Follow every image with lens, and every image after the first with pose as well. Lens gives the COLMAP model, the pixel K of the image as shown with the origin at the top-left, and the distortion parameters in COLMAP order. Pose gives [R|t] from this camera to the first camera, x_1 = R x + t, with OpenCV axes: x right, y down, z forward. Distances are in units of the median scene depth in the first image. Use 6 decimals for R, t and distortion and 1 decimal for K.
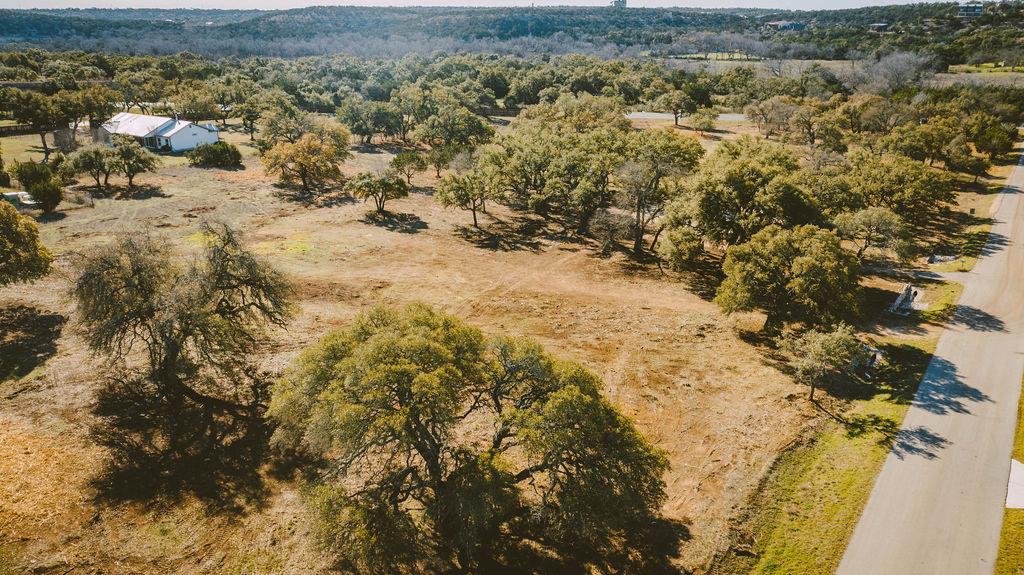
lens RADIAL K [[818.2, 0, 512.0], [0, 818.2, 287.5], [0, 0, 1]] dist [0.003132, 0.006725]
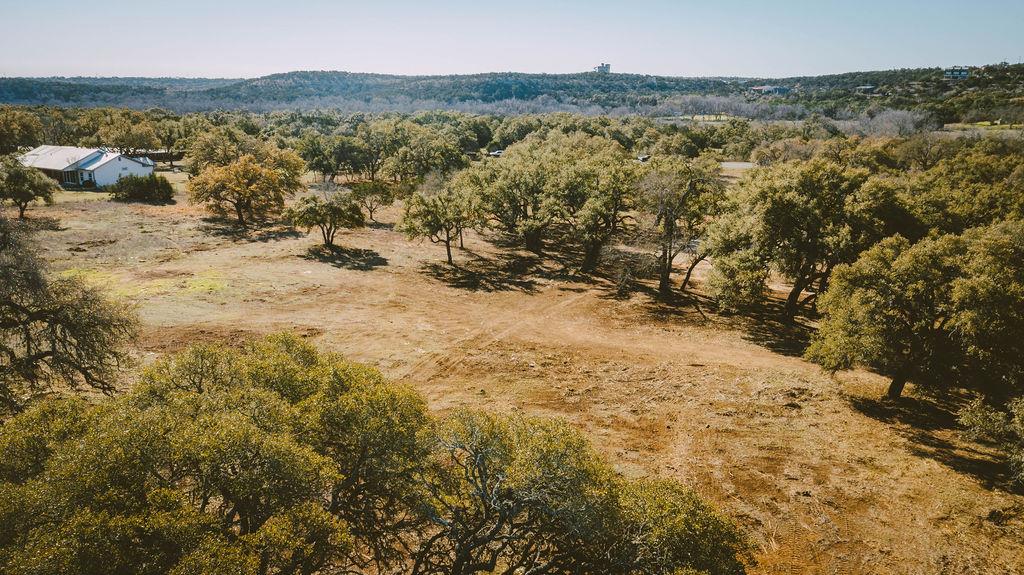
lens RADIAL K [[818.2, 0, 512.0], [0, 818.2, 287.5], [0, 0, 1]] dist [0.003132, 0.006725]
pose [[0.999797, -0.000226, 0.020170, -0.001185], [0.001890, 0.996589, -0.082499, 0.011935], [-0.020083, 0.082520, 0.996387, 0.227490]]
